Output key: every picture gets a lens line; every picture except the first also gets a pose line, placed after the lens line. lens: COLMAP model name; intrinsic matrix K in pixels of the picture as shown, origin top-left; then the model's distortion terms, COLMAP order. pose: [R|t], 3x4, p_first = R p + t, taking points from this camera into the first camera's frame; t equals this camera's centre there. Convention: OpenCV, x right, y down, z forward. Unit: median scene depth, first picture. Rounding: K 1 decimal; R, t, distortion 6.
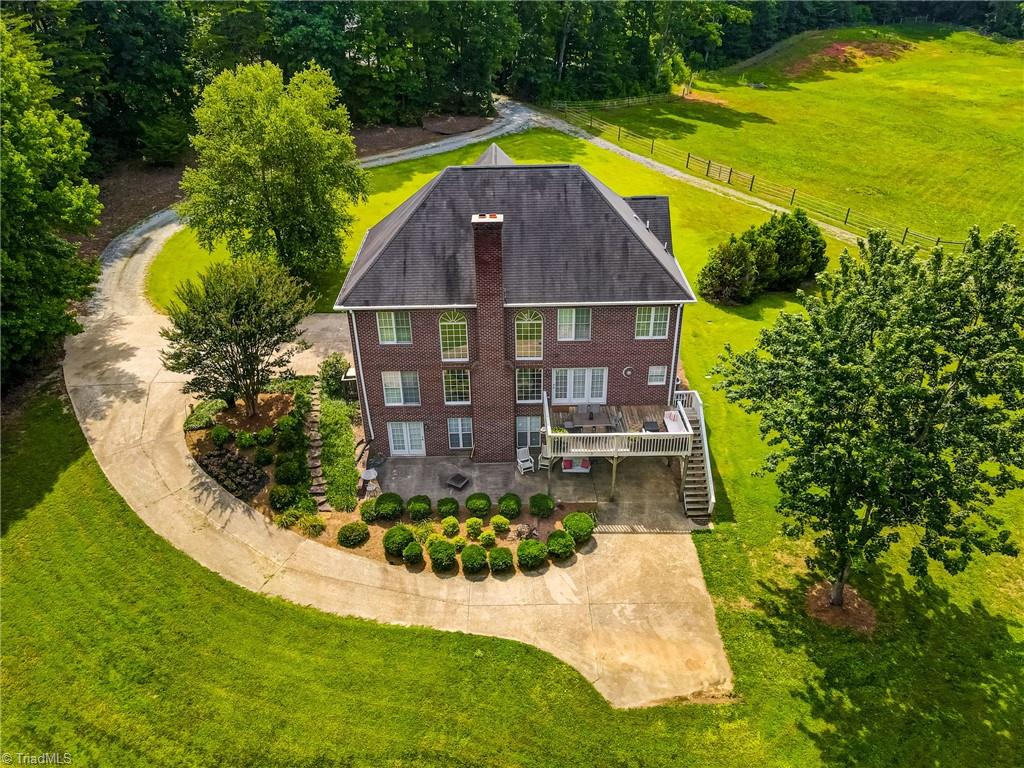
lens RADIAL K [[741.9, 0, 515.9], [0, 741.9, 382.4], [0, 0, 1]] dist [-0.000231, 0.007623]
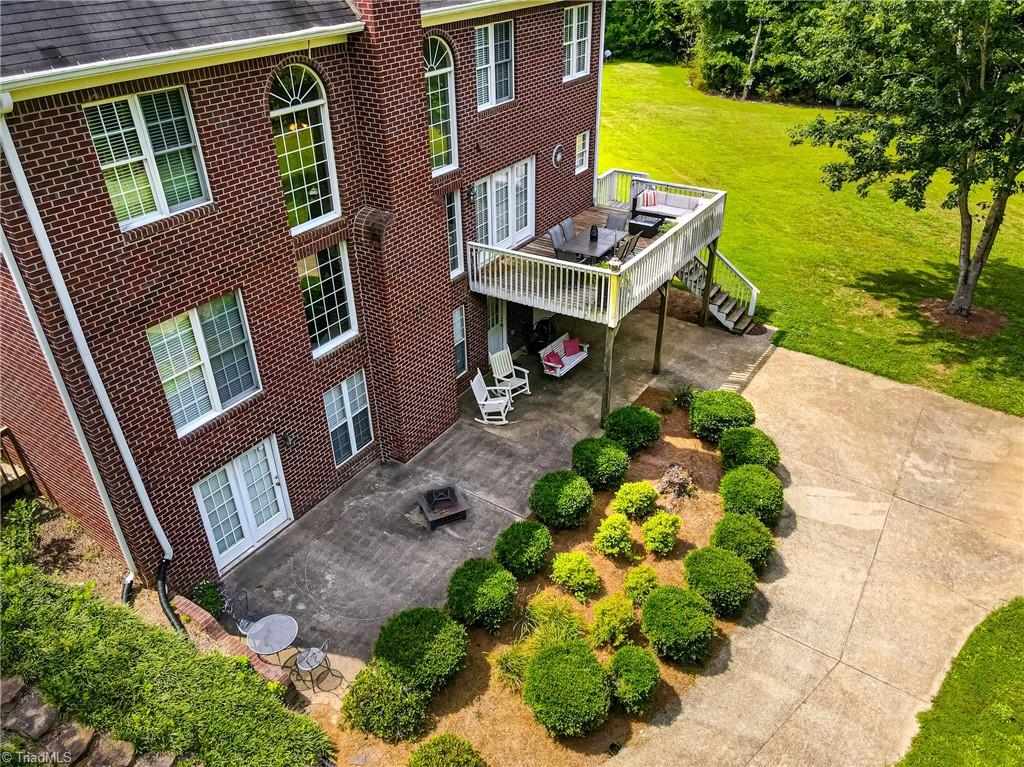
lens RADIAL K [[741.9, 0, 511.8], [0, 741.9, 381.8], [0, 0, 1]] dist [-0.000231, 0.007623]
pose [[0.571720, -0.439576, 0.692755, -0.335699], [0.440031, 0.876932, 0.193292, 0.011671], [-0.692466, 0.194325, 0.694787, 0.726925]]
